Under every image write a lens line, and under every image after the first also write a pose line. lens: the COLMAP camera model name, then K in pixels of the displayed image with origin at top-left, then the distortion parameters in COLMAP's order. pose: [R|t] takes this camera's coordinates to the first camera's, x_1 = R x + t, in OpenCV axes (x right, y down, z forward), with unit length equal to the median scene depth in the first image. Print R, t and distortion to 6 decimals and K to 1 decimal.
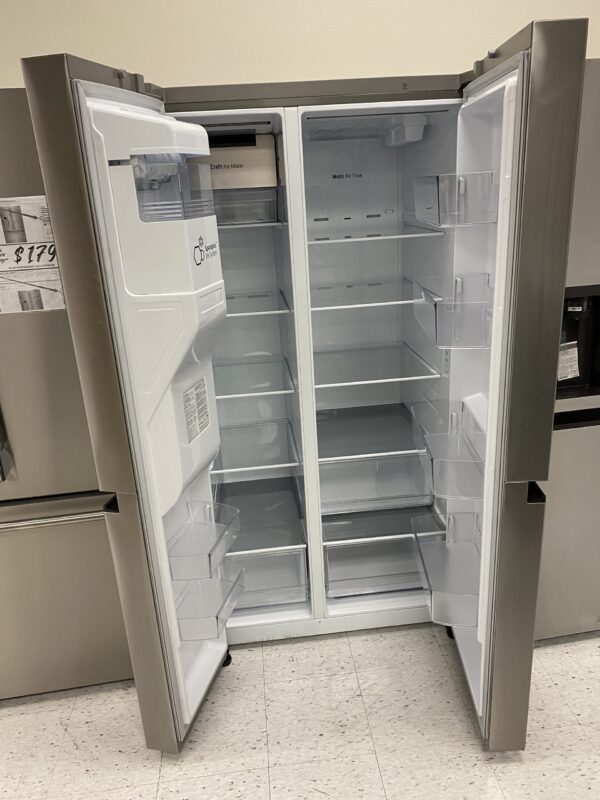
lens RADIAL K [[614.4, 0, 300.2], [0, 614.4, 405.7], [0, 0, 1]] dist [0.037805, -0.002859]
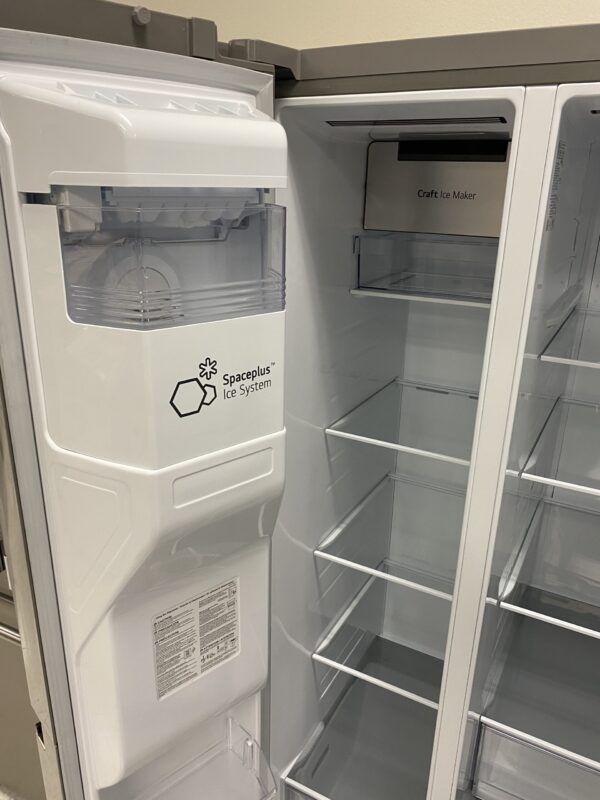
lens RADIAL K [[614.4, 0, 300.2], [0, 614.4, 405.7], [0, 0, 1]] dist [0.037805, -0.002859]
pose [[0.820260, 0.268694, -0.504953, 0.137929], [-0.257282, 0.961769, 0.093837, -0.283252], [0.510862, 0.052945, 0.858031, 0.590144]]
